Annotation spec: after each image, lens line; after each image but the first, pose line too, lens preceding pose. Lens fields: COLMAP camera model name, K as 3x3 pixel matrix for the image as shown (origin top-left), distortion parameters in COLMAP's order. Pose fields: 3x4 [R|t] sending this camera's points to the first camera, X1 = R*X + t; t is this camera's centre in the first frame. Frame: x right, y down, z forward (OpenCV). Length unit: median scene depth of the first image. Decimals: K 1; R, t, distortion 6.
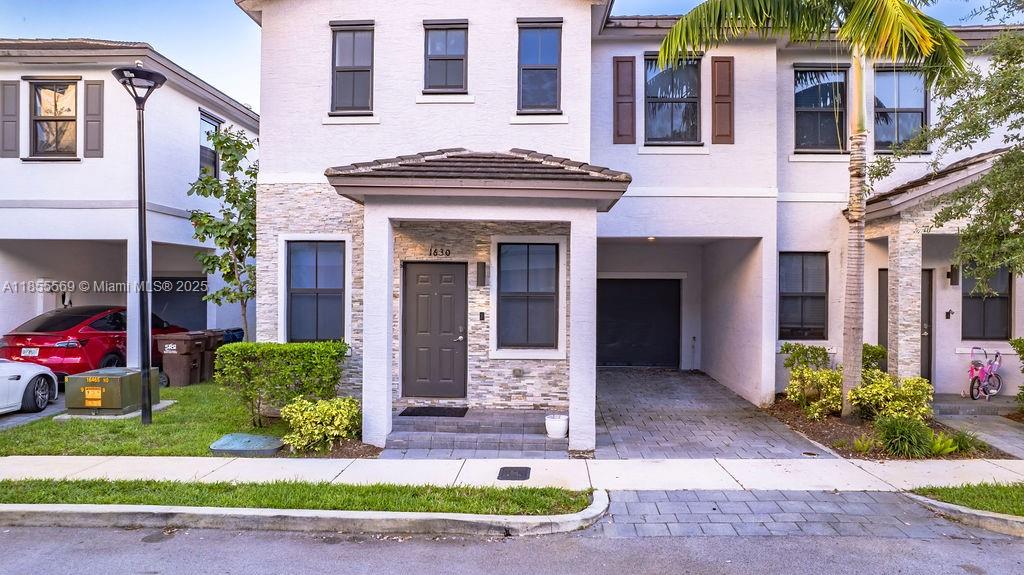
lens RADIAL K [[655.4, 0, 512.0], [0, 655.4, 287.5], [0, 0, 1]] dist [-0.061851, 0.055644]
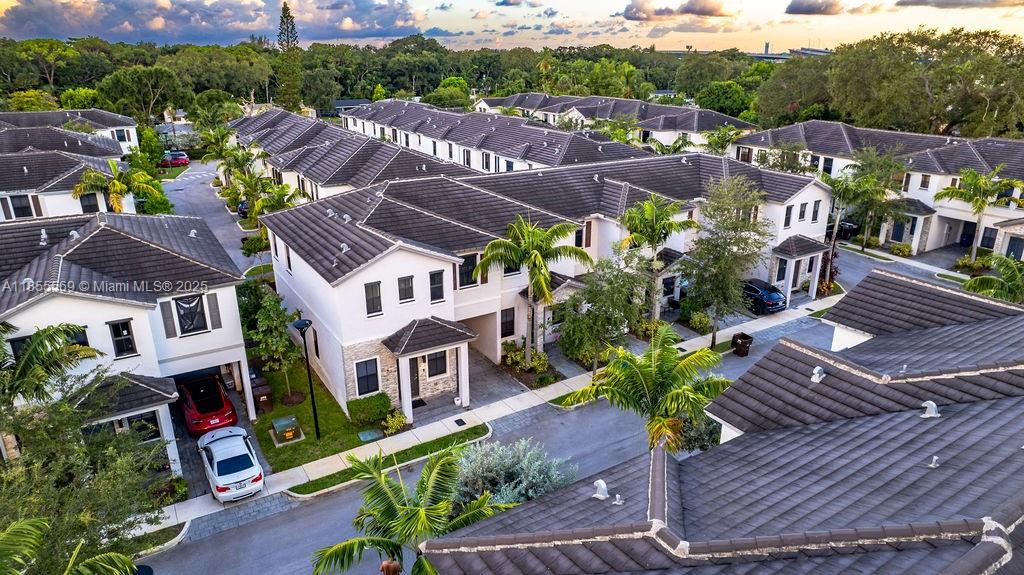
lens RADIAL K [[655.4, 0, 512.0], [0, 655.4, 287.5], [0, 0, 1]] dist [-0.061851, 0.055644]
pose [[0.823793, -0.200077, 0.530409, -1.215627], [0.006871, 0.939102, 0.343571, -1.324284], [-0.566849, -0.279387, 0.775000, -1.418749]]
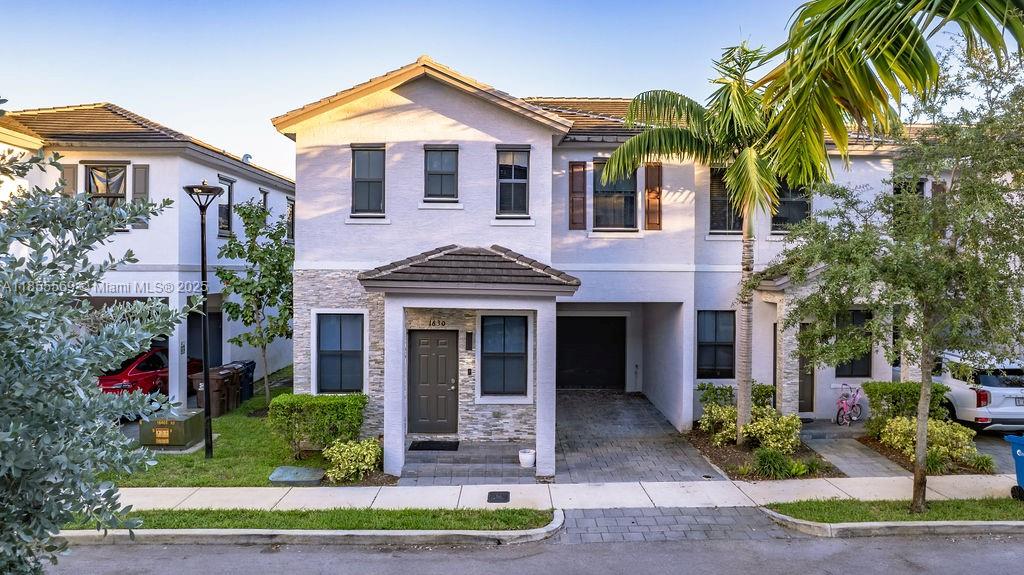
lens RADIAL K [[675.4, 0, 510.0], [0, 675.4, 264.4], [0, 0, 1]] dist [-0.039420, 0.000299]
pose [[0.998199, -0.000950, 0.059989, -0.045810], [0.001023, 0.999999, -0.001181, -0.171174], [-0.059988, 0.001240, 0.998198, -0.361603]]
